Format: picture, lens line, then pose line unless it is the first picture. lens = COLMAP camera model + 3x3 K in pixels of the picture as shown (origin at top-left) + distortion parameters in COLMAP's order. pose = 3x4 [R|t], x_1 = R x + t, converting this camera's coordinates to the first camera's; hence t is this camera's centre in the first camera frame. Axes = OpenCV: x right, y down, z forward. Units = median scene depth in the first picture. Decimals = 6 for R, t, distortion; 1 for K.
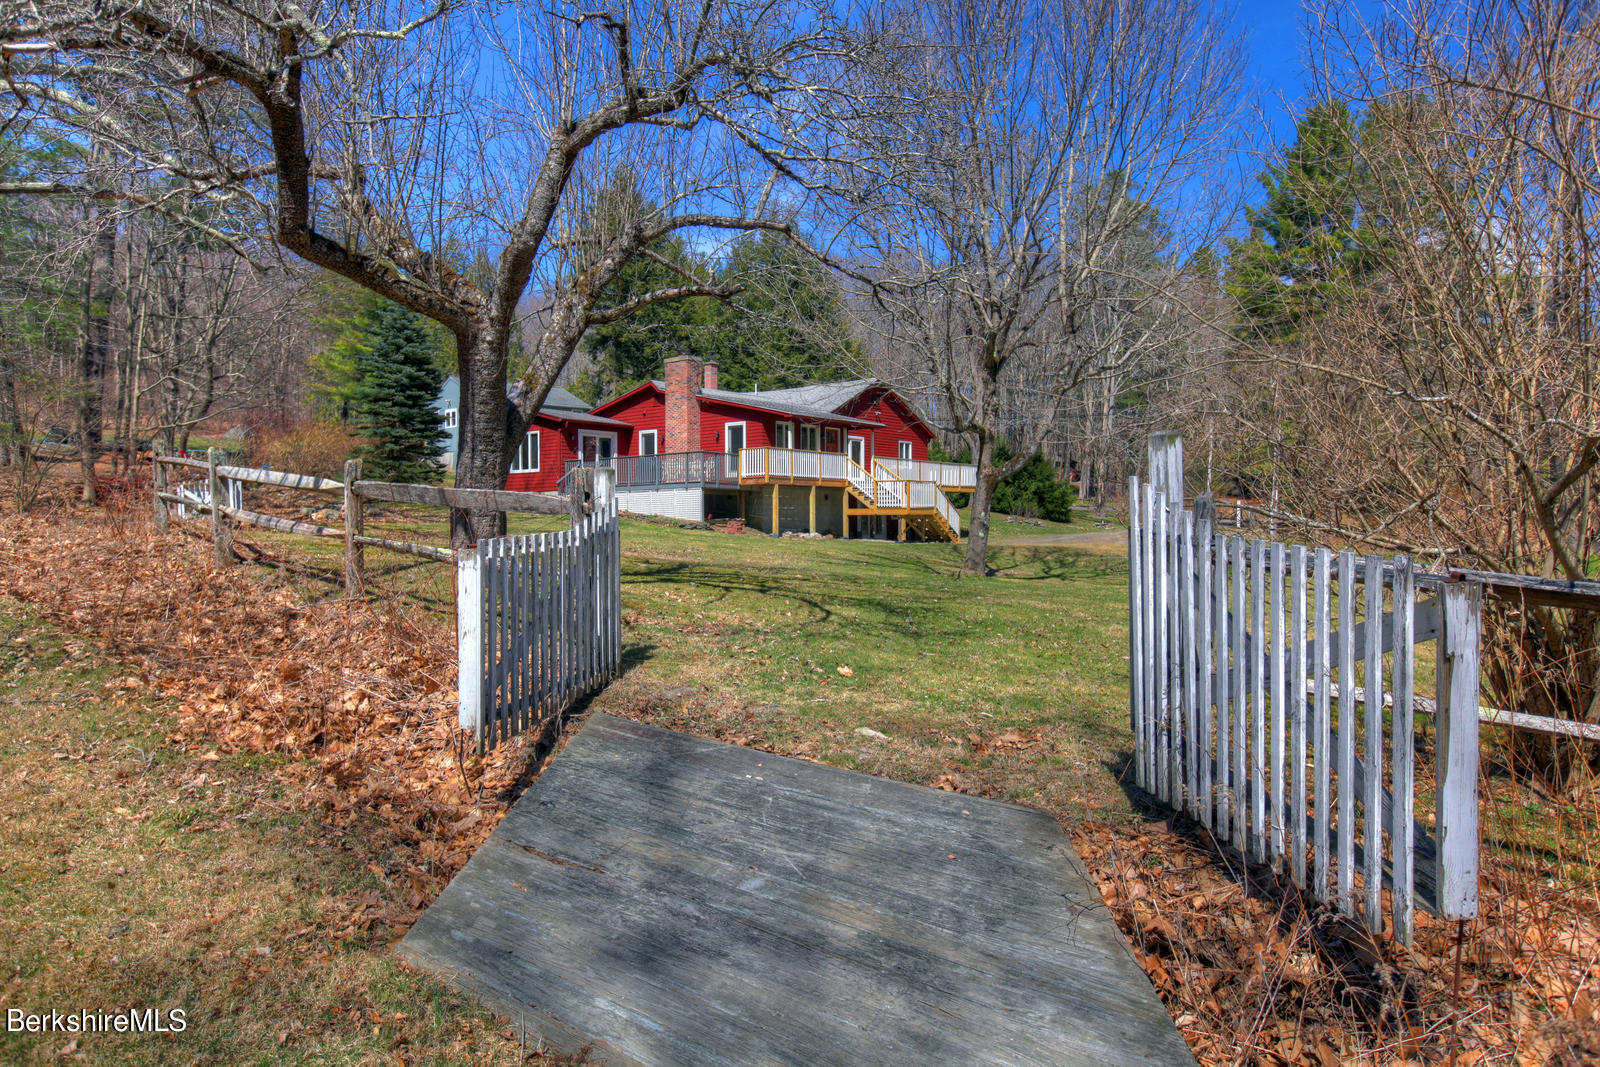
lens RADIAL K [[1015.8, 0, 800.0], [0, 1015.8, 533.5], [0, 0, 1]] dist [-0.001949, -0.000282]
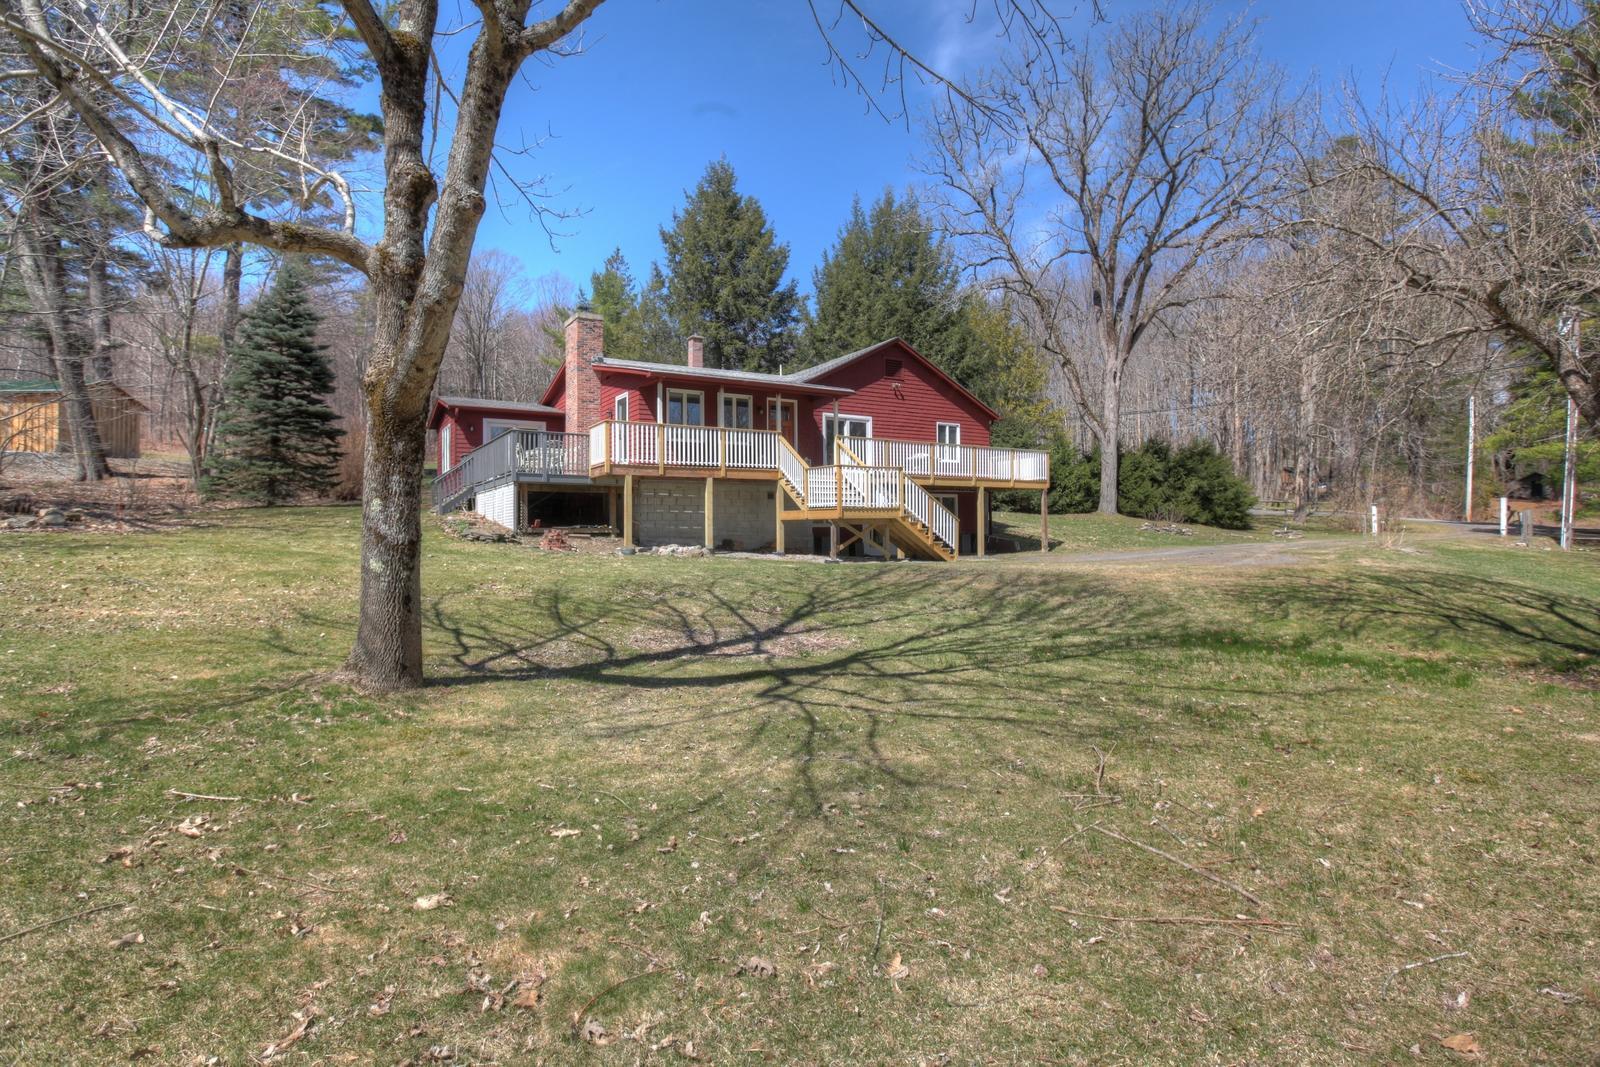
lens RADIAL K [[789.0, 0, 800.0], [0, 789.0, 533.5], [0, 0, 1]] dist [-0.033287, 0.000084]
pose [[0.937271, -0.002096, -0.348595, 0.246551], [-0.000635, 0.999970, -0.007720, -0.004763], [0.348601, 0.007458, 0.937241, 0.498424]]
